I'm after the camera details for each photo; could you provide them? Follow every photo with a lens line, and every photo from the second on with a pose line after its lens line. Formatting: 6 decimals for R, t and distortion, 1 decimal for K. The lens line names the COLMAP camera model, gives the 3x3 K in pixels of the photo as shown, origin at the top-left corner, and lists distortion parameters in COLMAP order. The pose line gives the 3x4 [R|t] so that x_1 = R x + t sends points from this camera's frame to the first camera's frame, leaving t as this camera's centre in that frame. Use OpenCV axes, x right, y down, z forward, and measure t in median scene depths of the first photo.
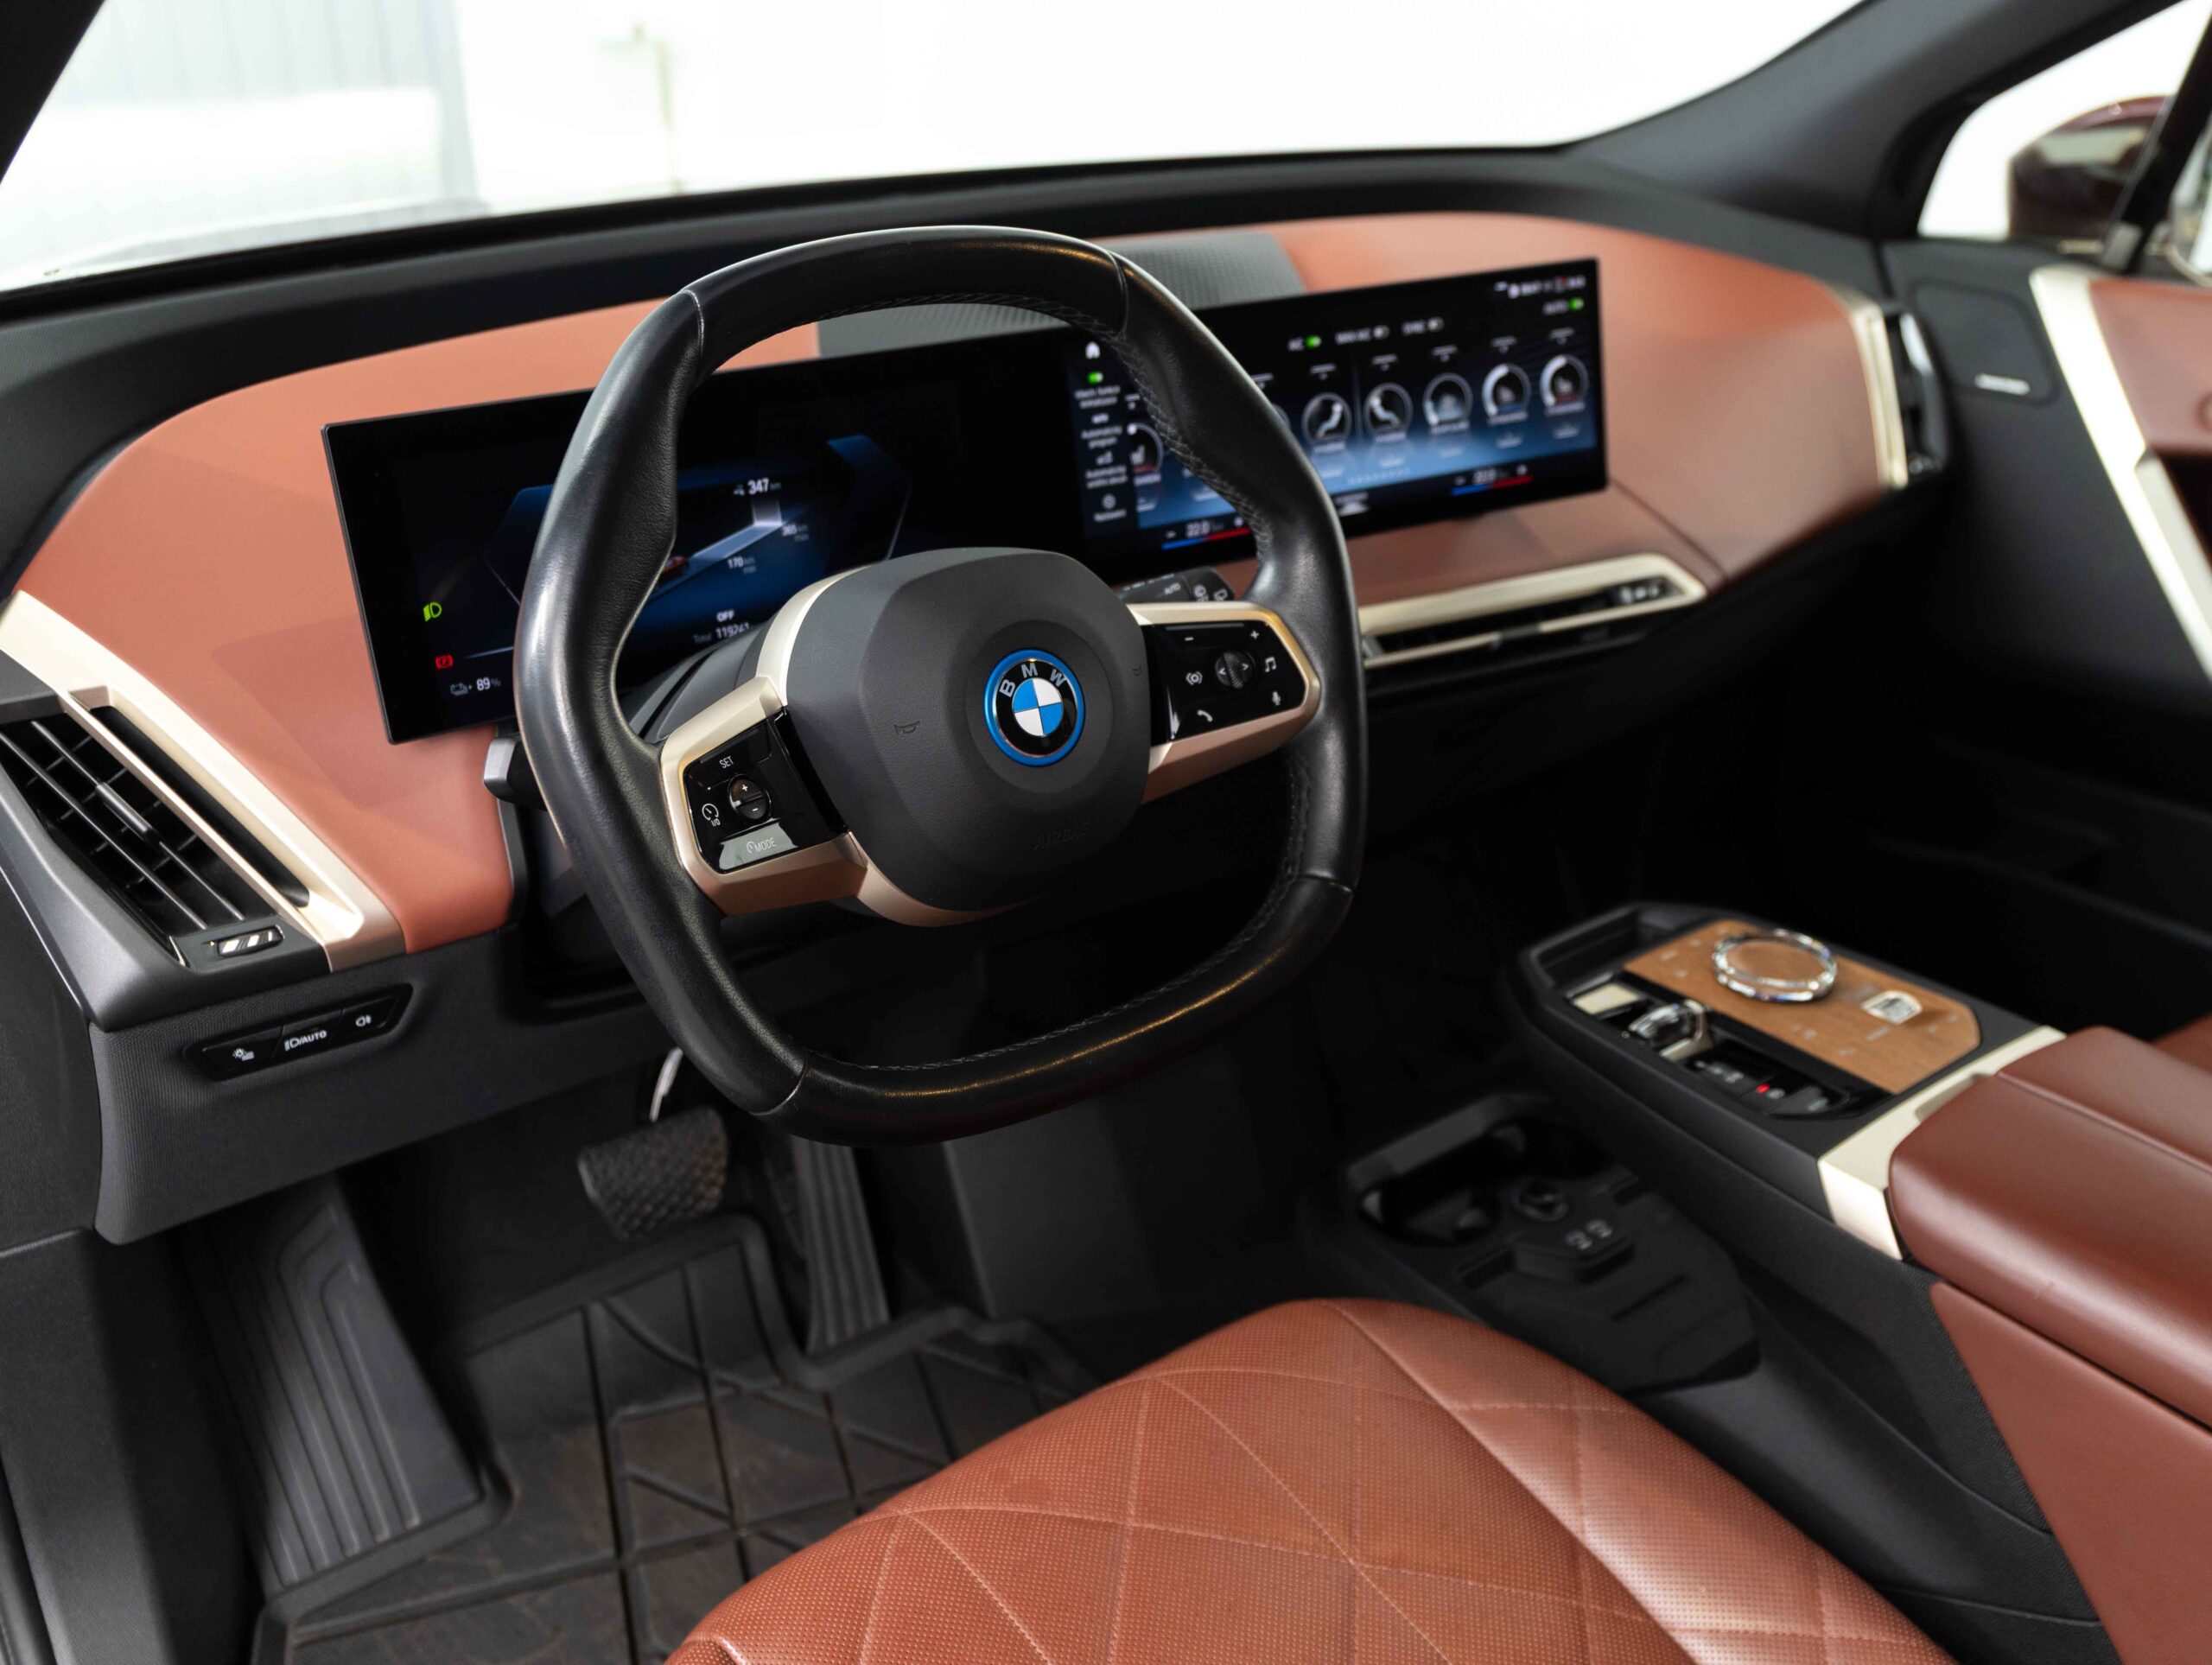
lens RADIAL K [[1903.9, 0, 1106.0], [0, 1903.9, 832.5], [0, 0, 1]] dist [0.002276, -0.000385]
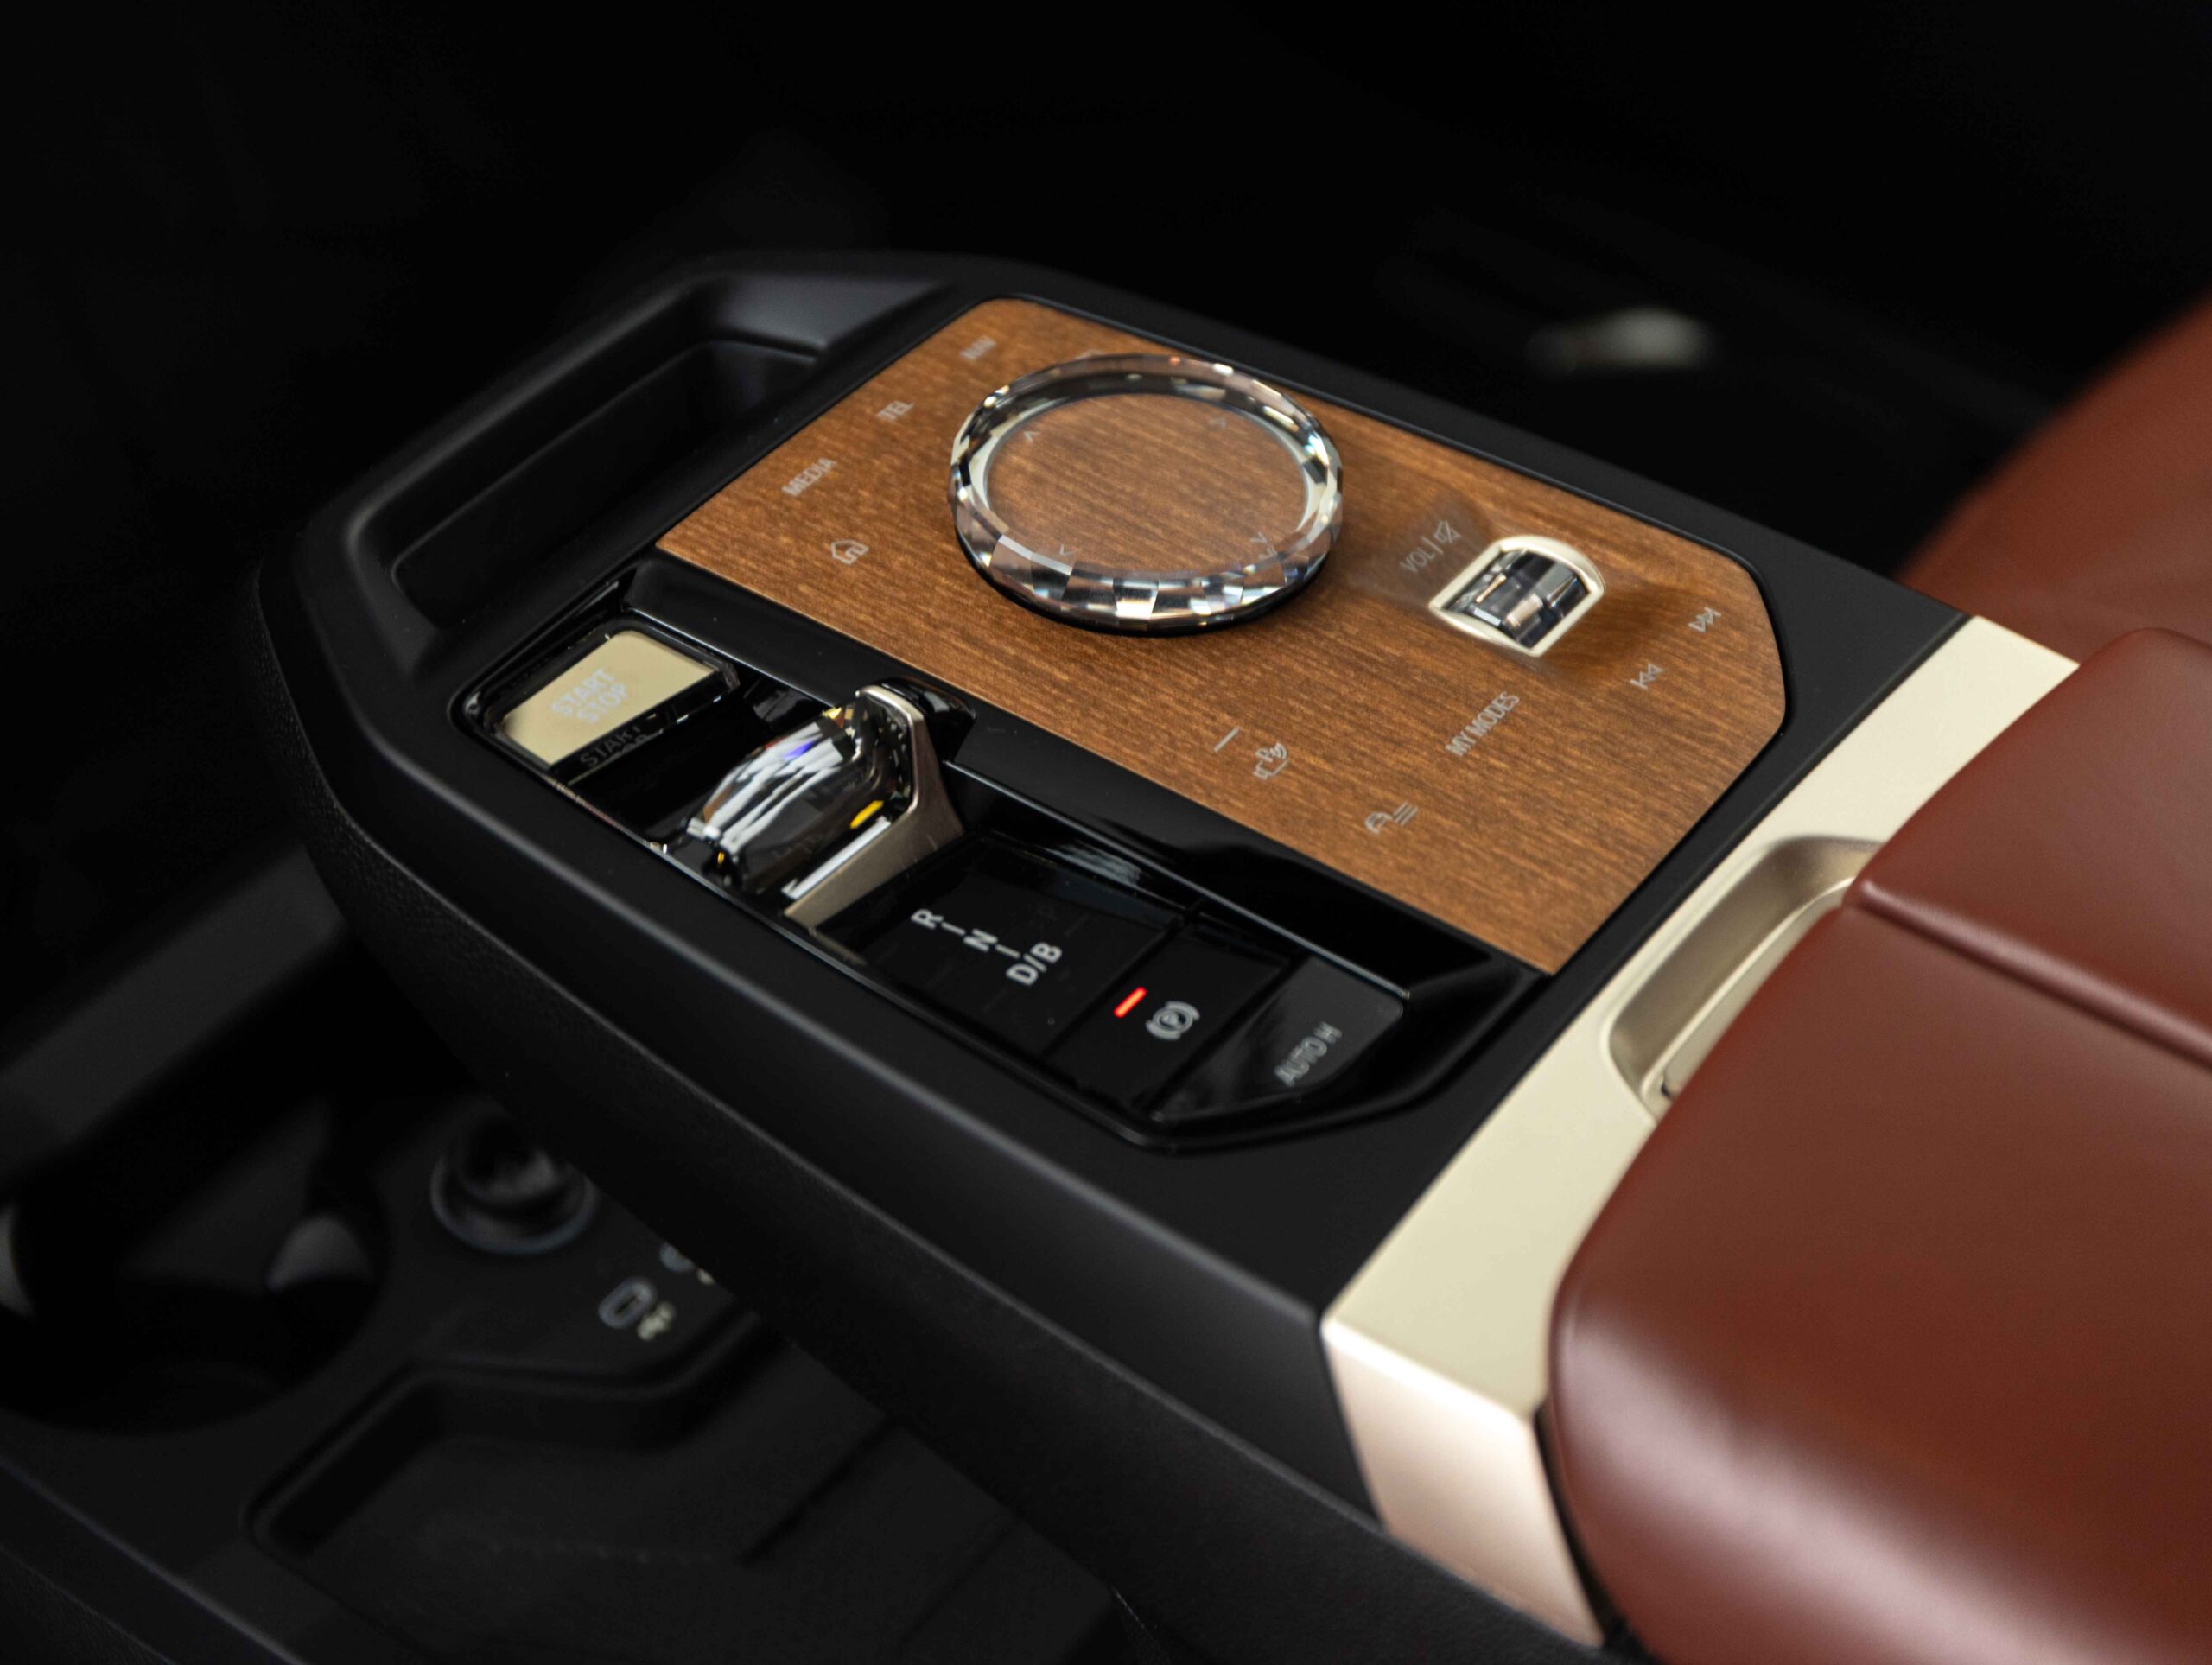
lens RADIAL K [[4270.7, 0, 1106.0], [0, 4270.7, 832.5], [0, 0, 1]] dist [0.020846, -0.026447]
pose [[0.947360, -0.164045, 0.274950, 0.157572], [0.071930, 0.945863, 0.316495, -0.094820], [-0.311984, -0.280058, 0.907873, 0.392870]]
